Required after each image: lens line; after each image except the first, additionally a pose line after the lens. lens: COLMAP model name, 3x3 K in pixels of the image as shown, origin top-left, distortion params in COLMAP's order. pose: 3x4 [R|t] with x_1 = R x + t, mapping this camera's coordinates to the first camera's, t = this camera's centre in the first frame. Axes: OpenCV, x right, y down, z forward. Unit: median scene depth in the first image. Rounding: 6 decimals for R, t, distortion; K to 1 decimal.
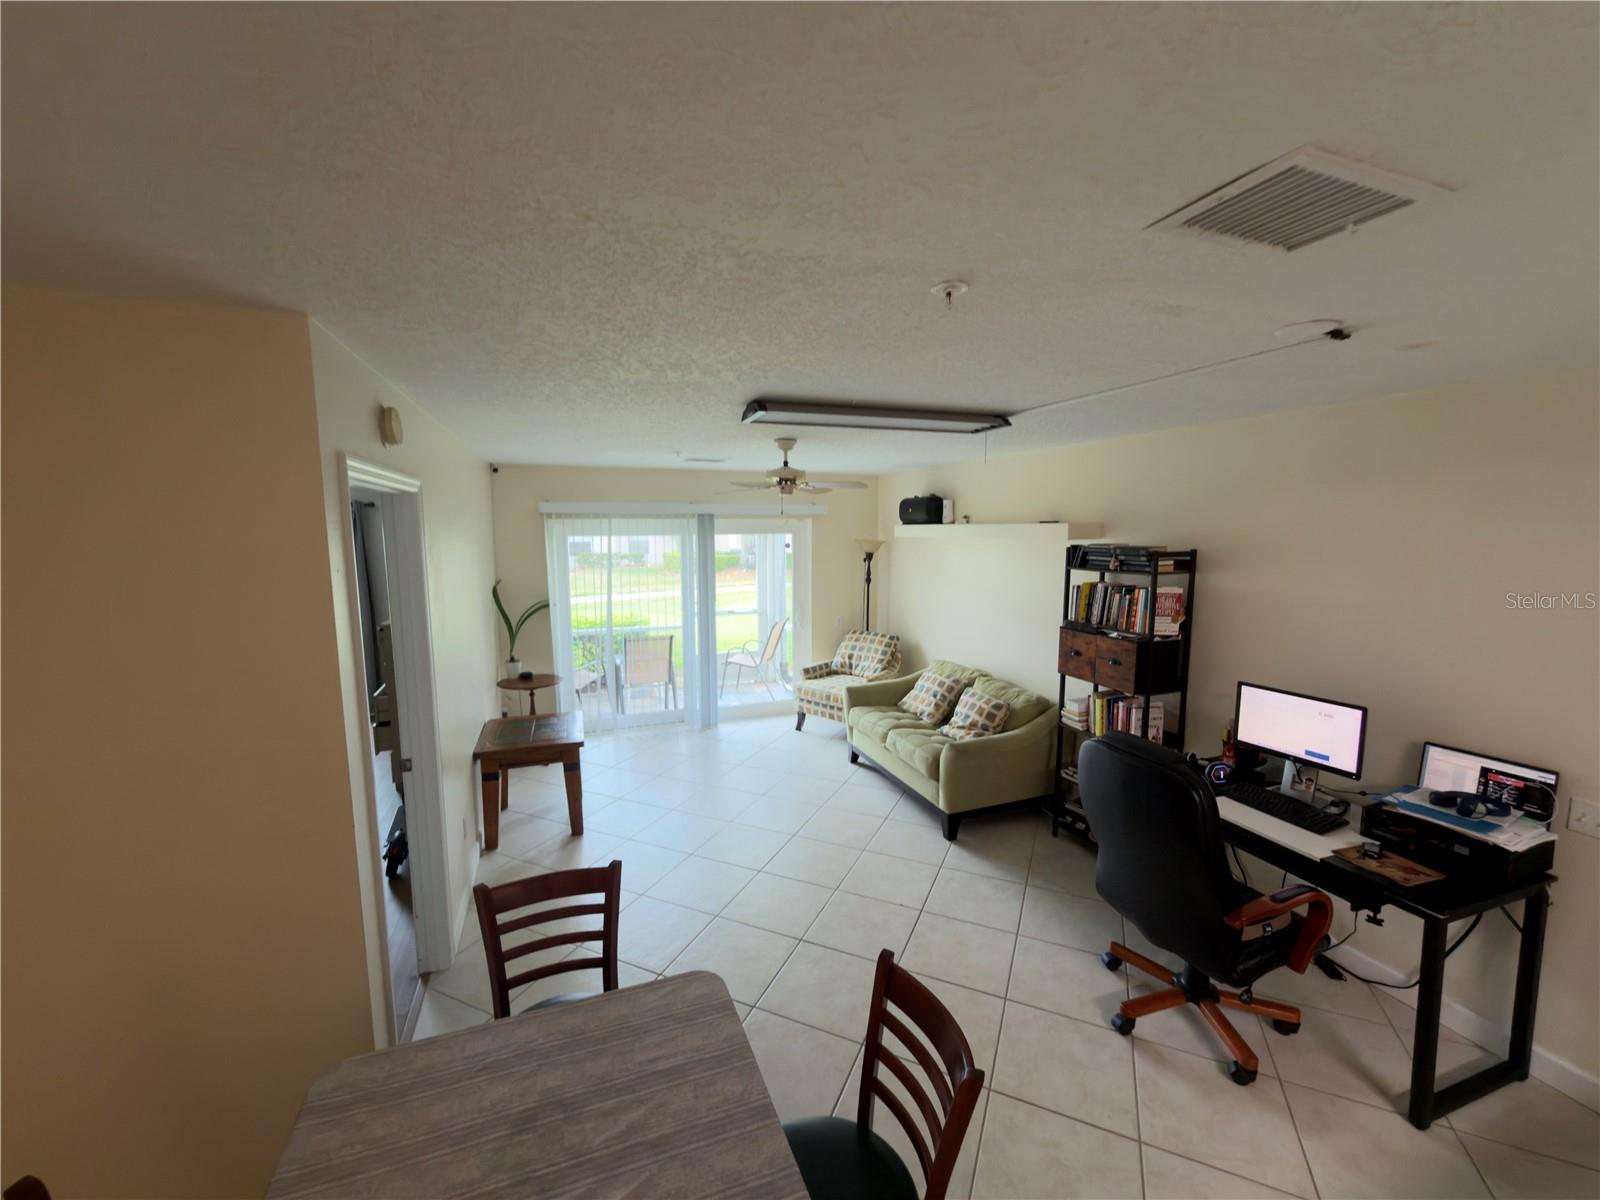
lens RADIAL K [[642.3, 0, 802.0], [0, 642.3, 602.8], [0, 0, 1]] dist [0.002052, -0.000326]
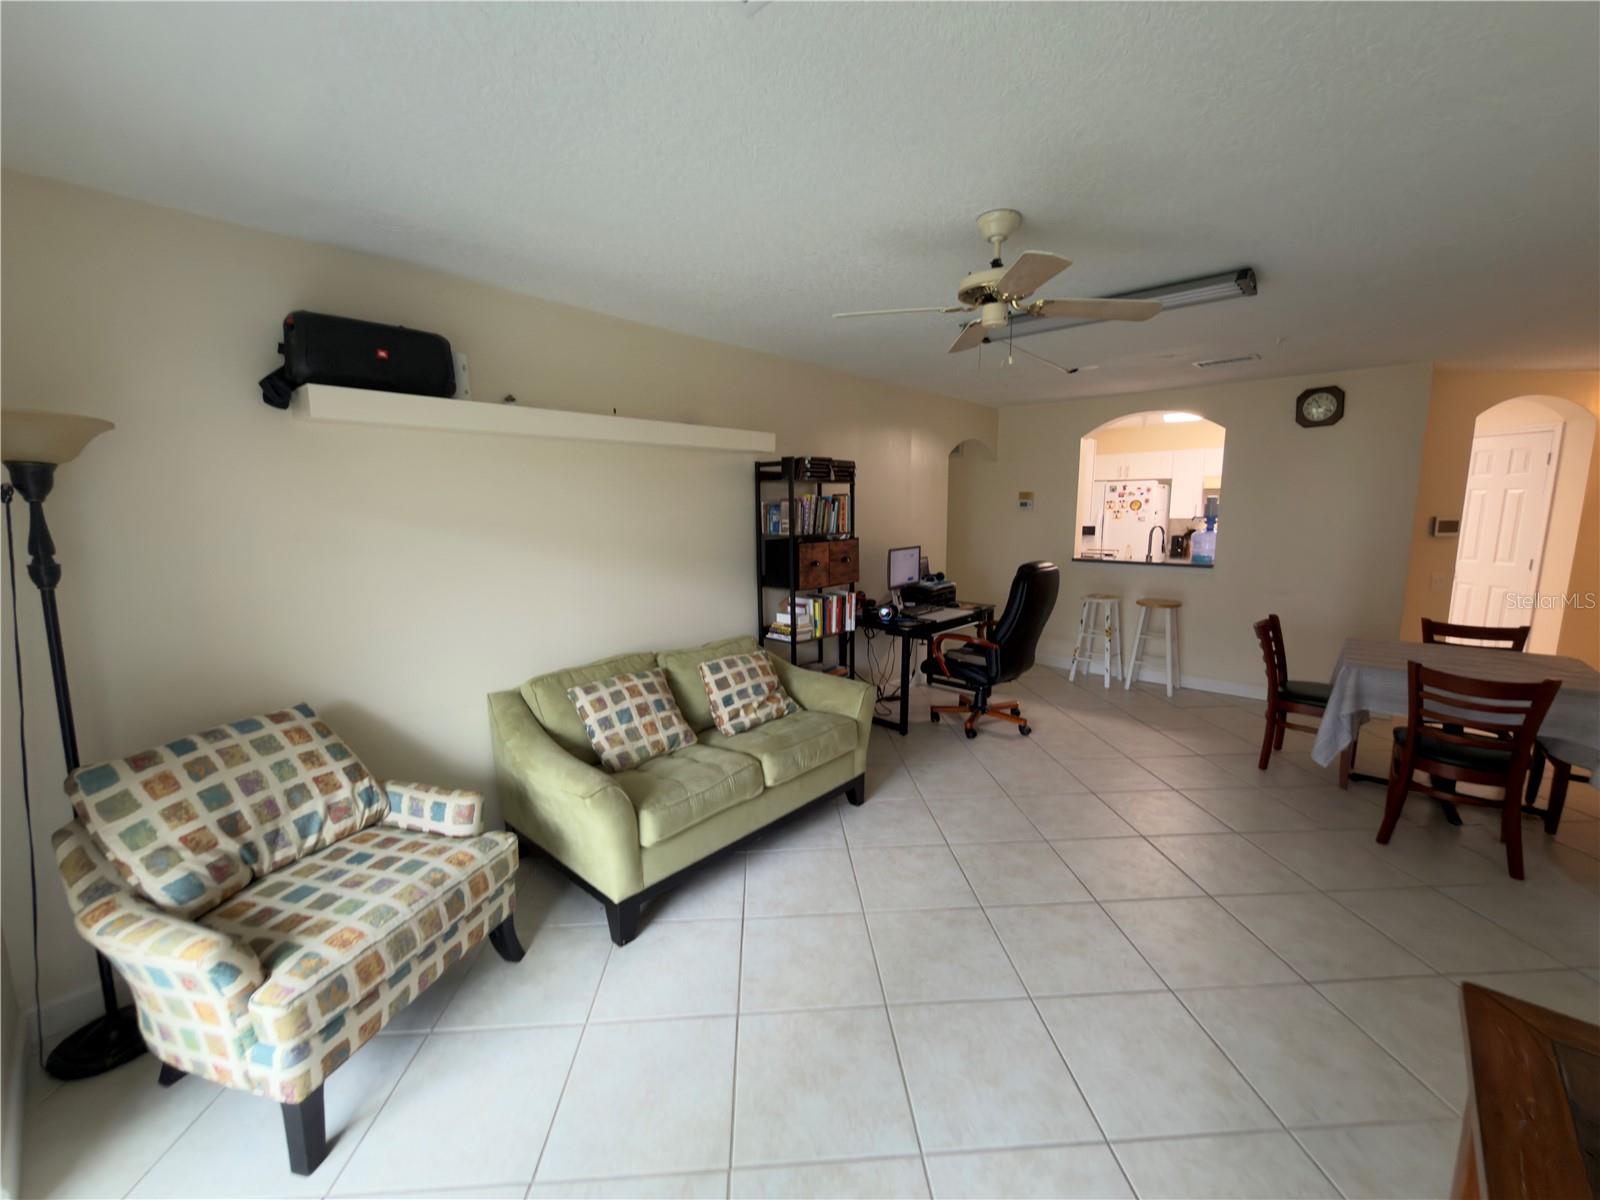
lens RADIAL K [[642.3, 0, 802.0], [0, 642.3, 602.8], [0, 0, 1]] dist [0.002052, -0.000326]
pose [[-0.465371, -0.127788, 0.875842, -0.459428], [0.113348, 0.972772, 0.202157, -0.069536], [-0.877828, 0.193353, -0.438215, 1.444564]]
